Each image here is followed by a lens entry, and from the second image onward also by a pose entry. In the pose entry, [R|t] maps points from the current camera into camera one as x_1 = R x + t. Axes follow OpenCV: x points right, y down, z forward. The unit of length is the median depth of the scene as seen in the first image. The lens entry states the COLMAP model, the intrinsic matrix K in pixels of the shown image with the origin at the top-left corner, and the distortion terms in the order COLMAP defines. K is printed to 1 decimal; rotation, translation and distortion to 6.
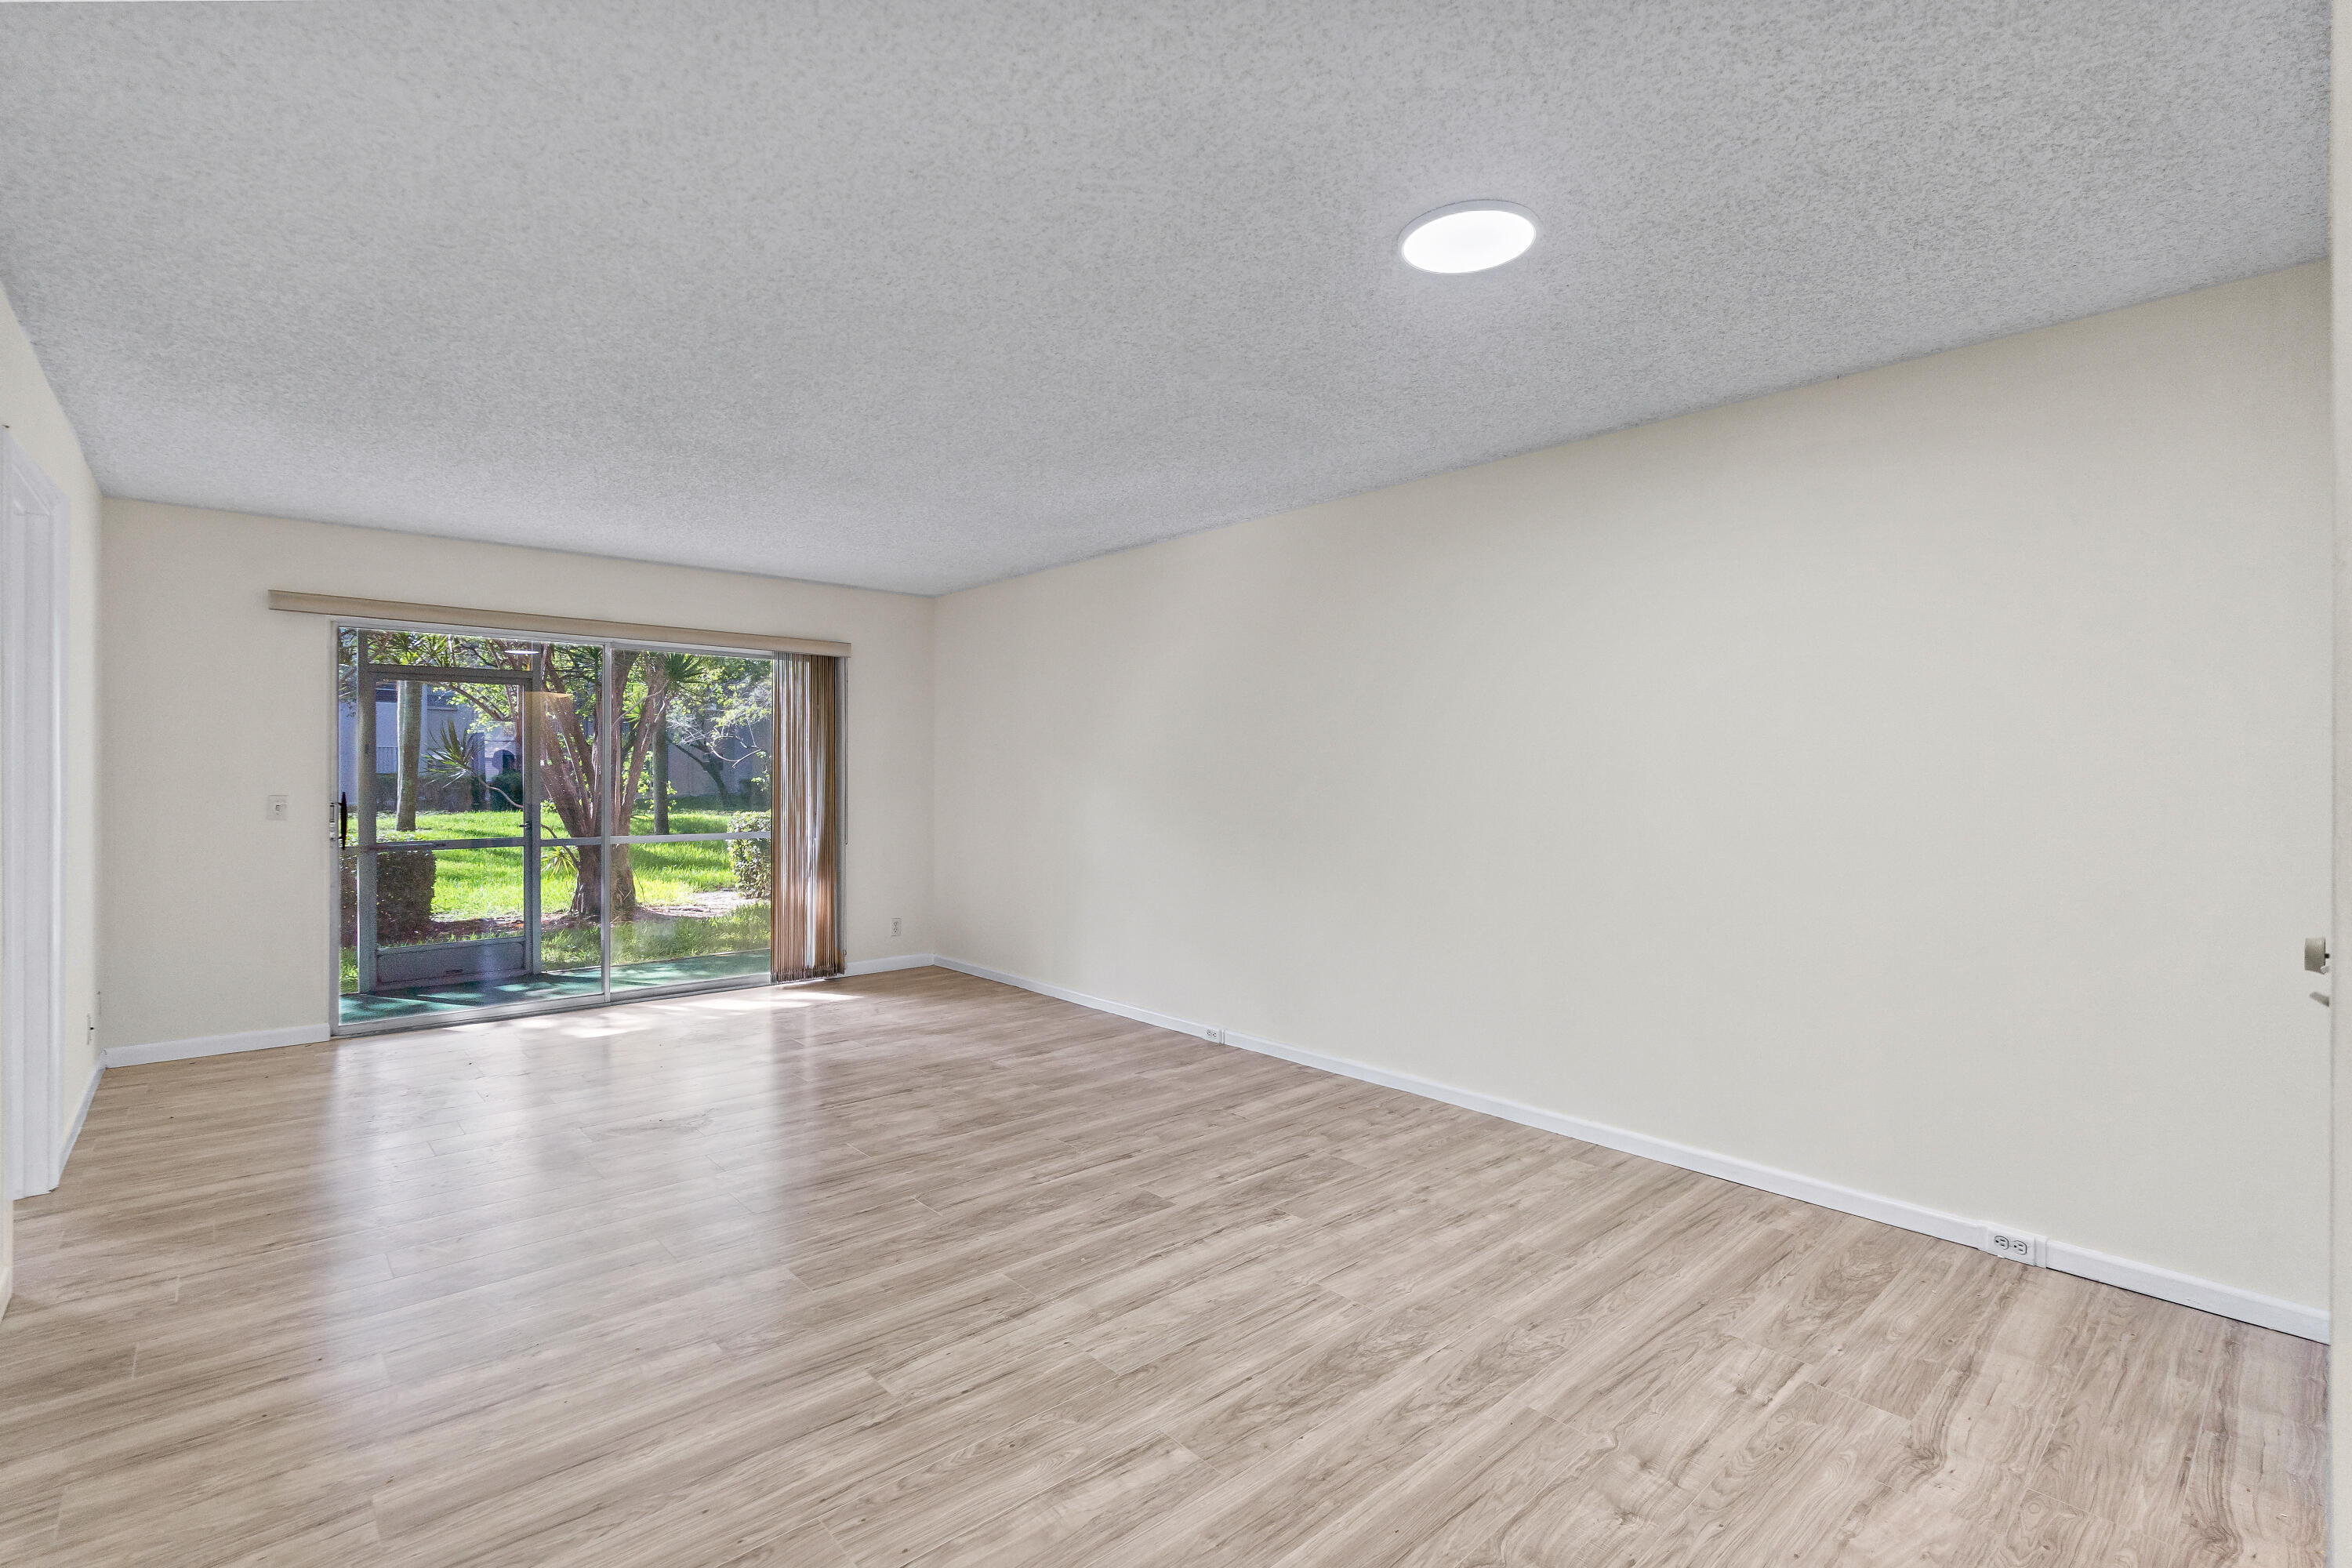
lens RADIAL K [[1085.8, 0, 1174.8], [0, 1085.8, 772.0], [0, 0, 1]] dist [-0.003215, 0.000409]
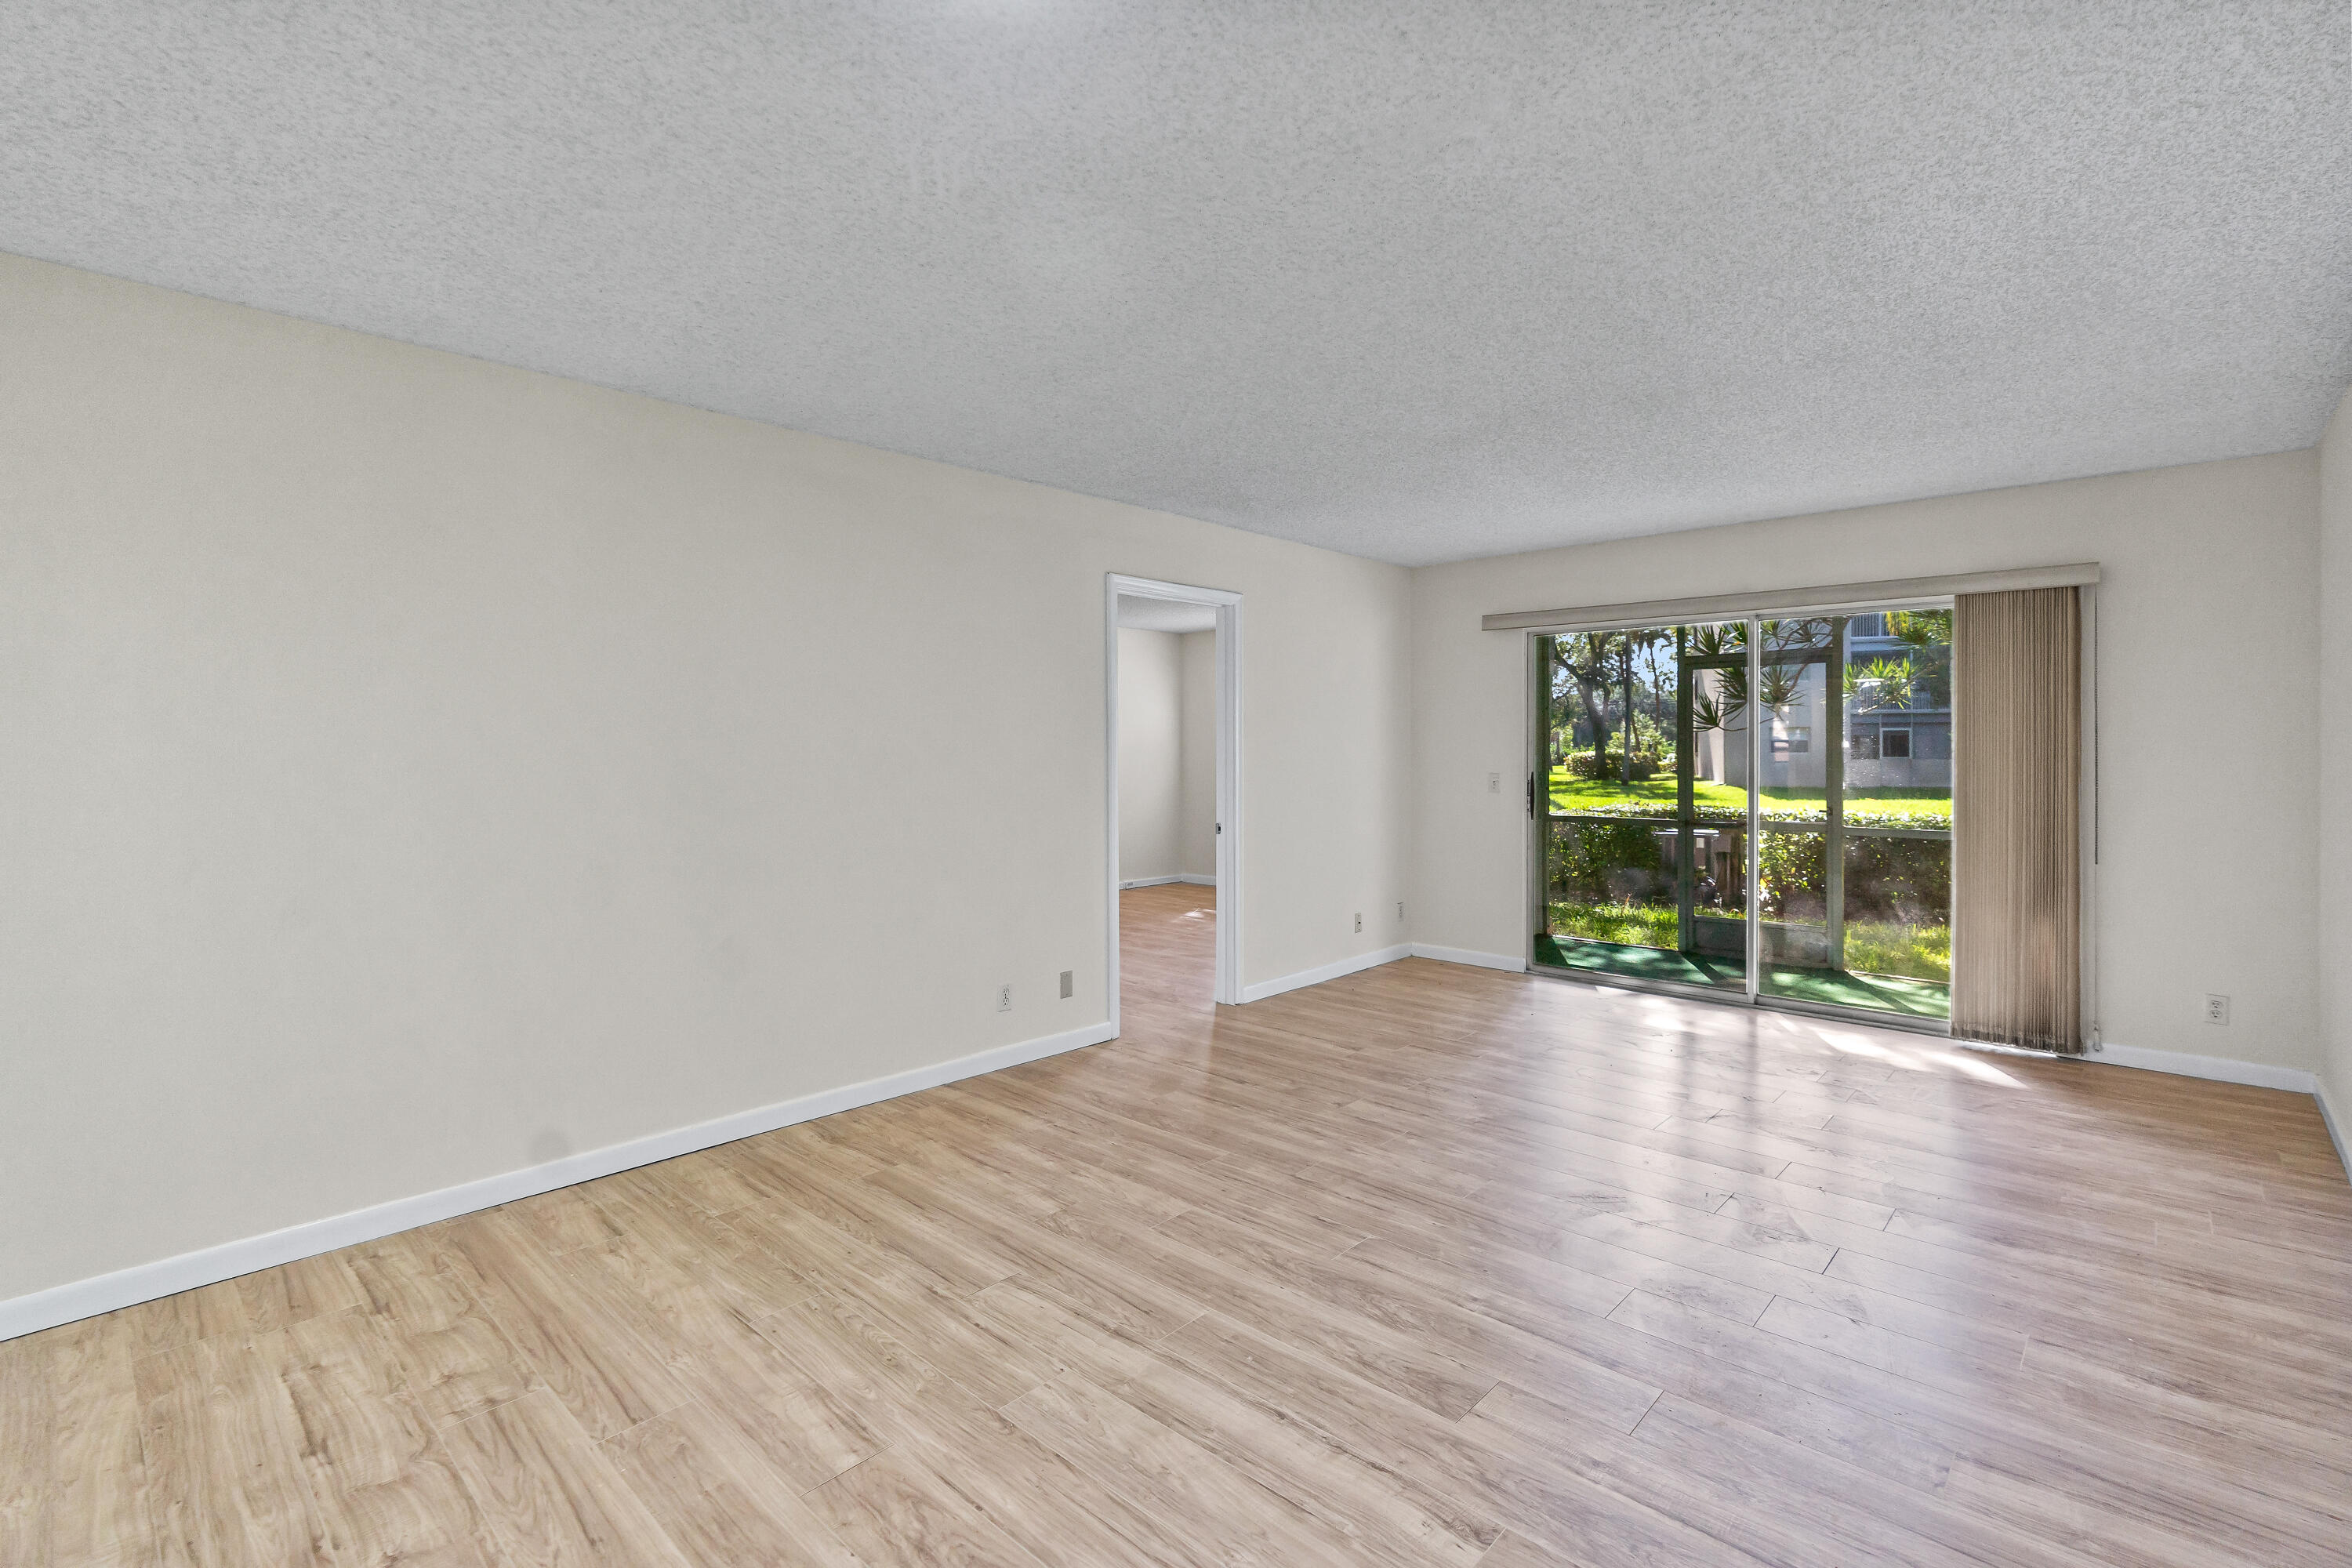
lens RADIAL K [[1085.8, 0, 1174.8], [0, 1085.8, 772.0], [0, 0, 1]] dist [-0.003215, 0.000409]
pose [[0.071814, 0.016814, -0.997276, 0.697601], [0.001775, 0.999854, 0.016986, -0.005594], [0.997416, -0.002990, 0.071774, 0.861914]]
